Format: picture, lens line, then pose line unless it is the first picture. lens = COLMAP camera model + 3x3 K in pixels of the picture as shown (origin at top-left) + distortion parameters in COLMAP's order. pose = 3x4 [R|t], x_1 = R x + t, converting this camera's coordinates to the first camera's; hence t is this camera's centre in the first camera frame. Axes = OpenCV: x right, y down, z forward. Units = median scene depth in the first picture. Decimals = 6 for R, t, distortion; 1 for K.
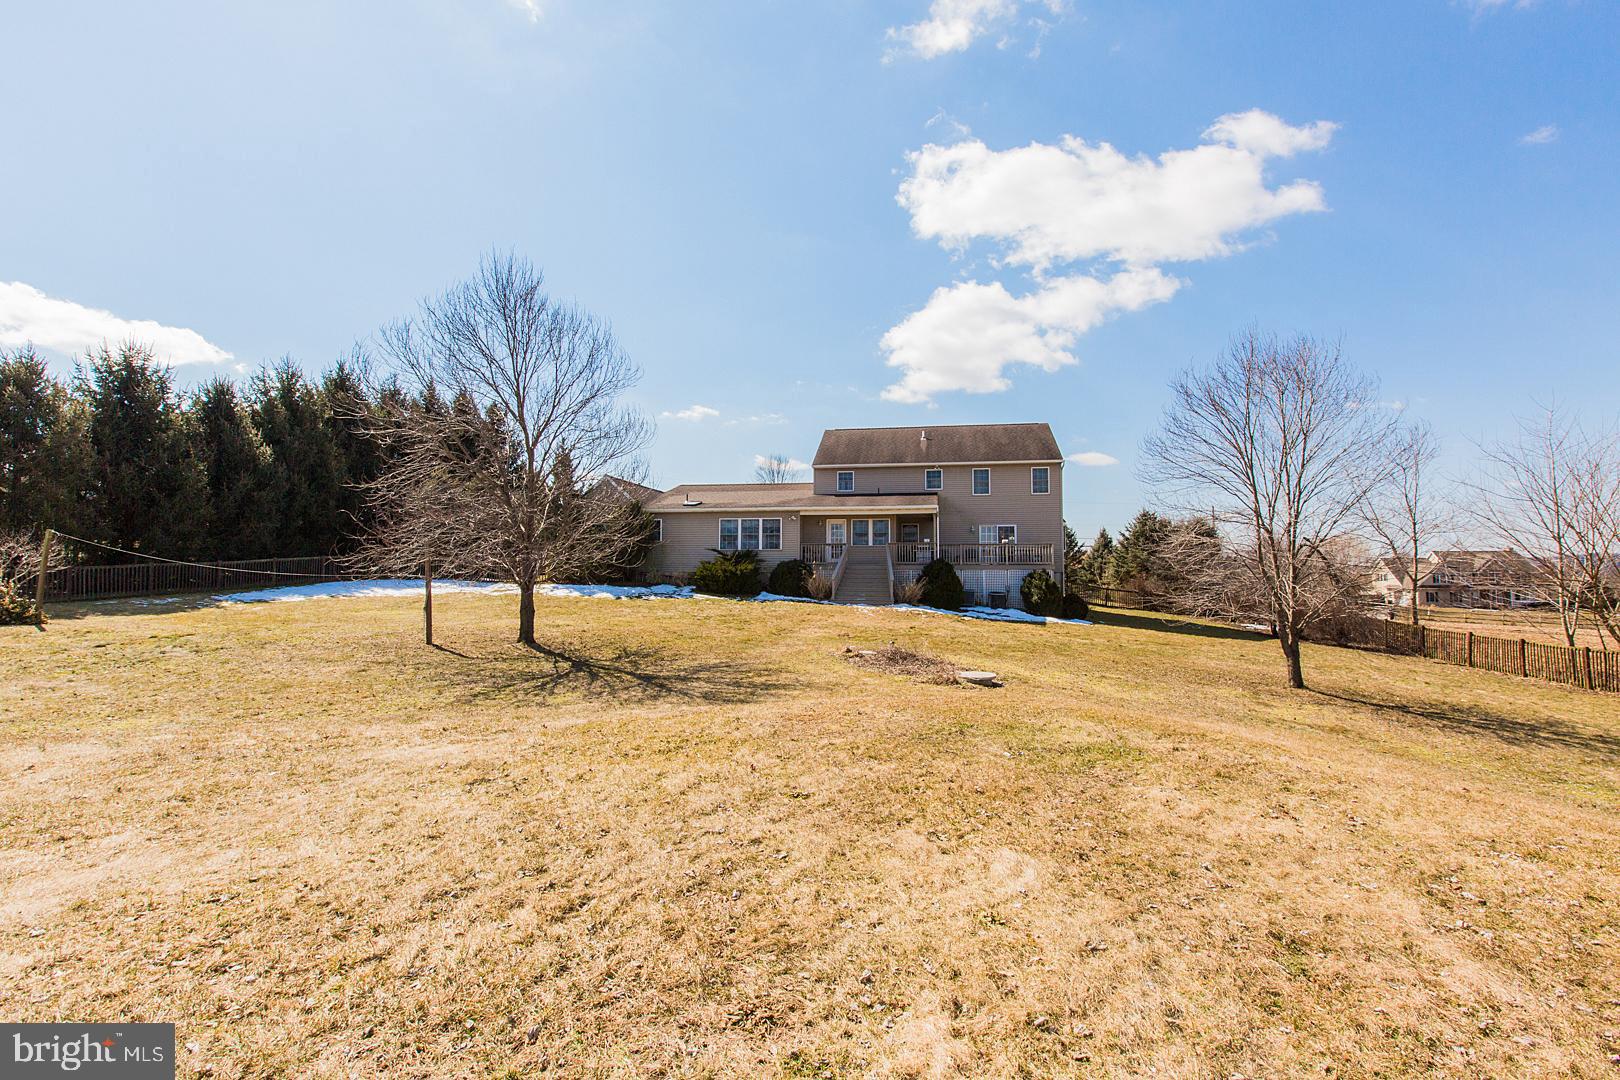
lens RADIAL K [[750.6, 0, 810.0], [0, 750.6, 540.0], [0, 0, 1]] dist [-0.000514, -0.000466]
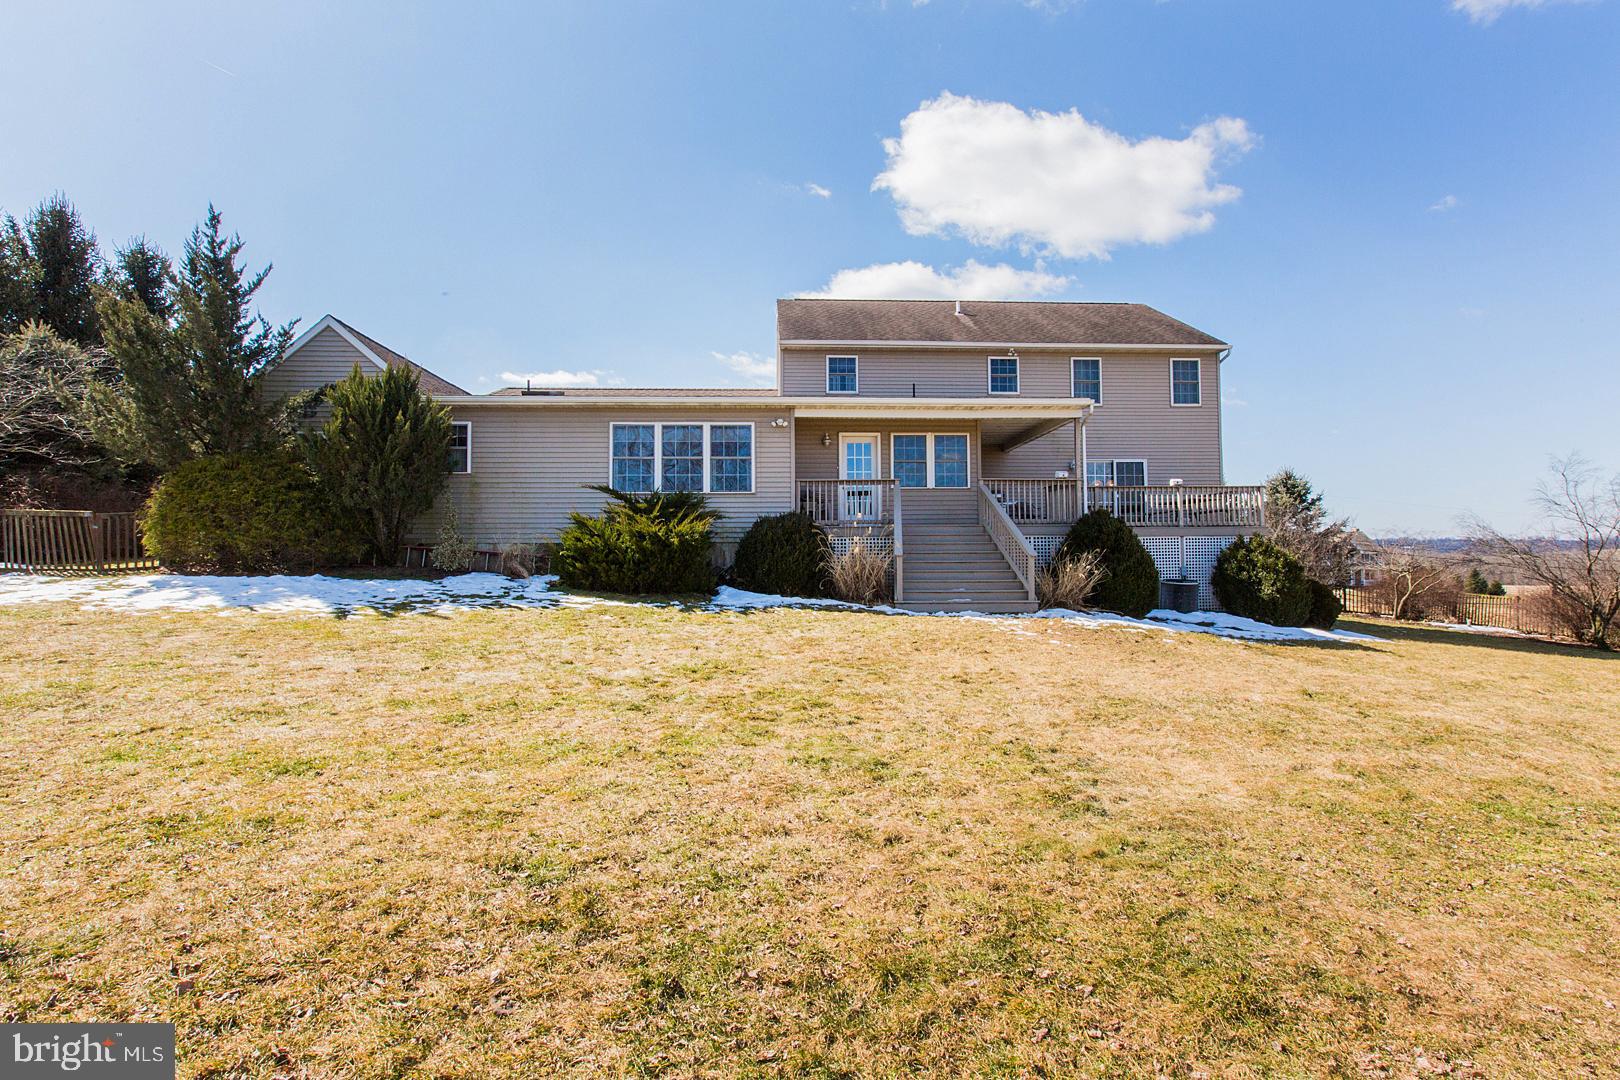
lens RADIAL K [[762.3, 0, 799.5], [0, 762.3, 535.4], [0, 0, 1]] dist [-0.004459, 0.000235]
pose [[0.977606, -0.001035, 0.210441, -0.110068], [-0.001572, 0.999924, 0.012220, 0.033748], [-0.210437, -0.012277, 0.977530, 0.555312]]
